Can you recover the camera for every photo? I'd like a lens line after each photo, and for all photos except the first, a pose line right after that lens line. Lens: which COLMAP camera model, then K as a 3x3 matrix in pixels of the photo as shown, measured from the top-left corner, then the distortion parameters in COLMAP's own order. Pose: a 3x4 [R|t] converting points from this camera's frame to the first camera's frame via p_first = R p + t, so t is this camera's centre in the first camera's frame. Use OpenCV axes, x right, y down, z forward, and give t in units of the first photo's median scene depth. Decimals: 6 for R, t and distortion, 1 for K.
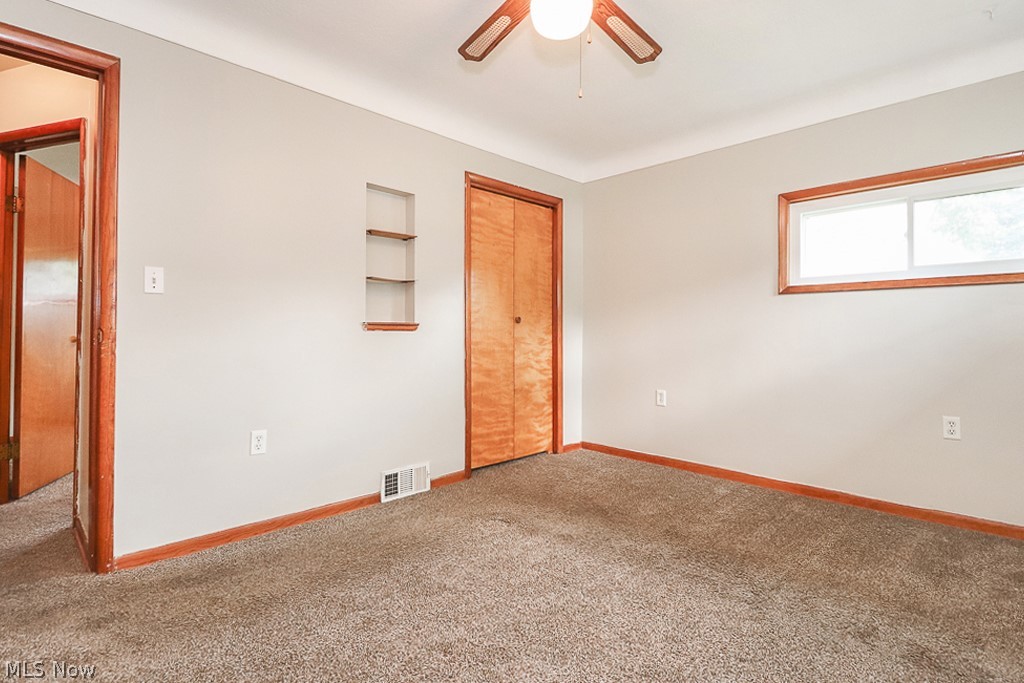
lens RADIAL K [[507.1, 0, 512.5], [0, 507.1, 329.5], [0, 0, 1]] dist [-0.000810, -0.001101]
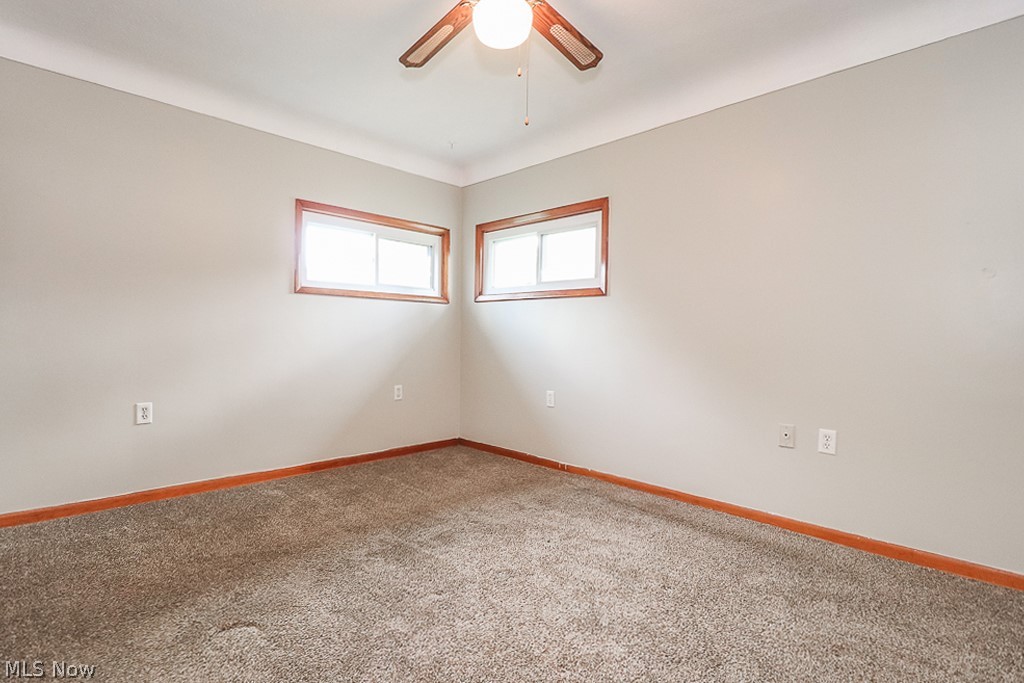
lens RADIAL K [[507.1, 0, 512.5], [0, 507.1, 329.5], [0, 0, 1]] dist [-0.000810, -0.001101]
pose [[0.005159, 0.002224, 0.999984, -0.557861], [-0.021807, 0.999760, -0.002111, 0.000005], [-0.999749, -0.021795, 0.005206, 0.554758]]
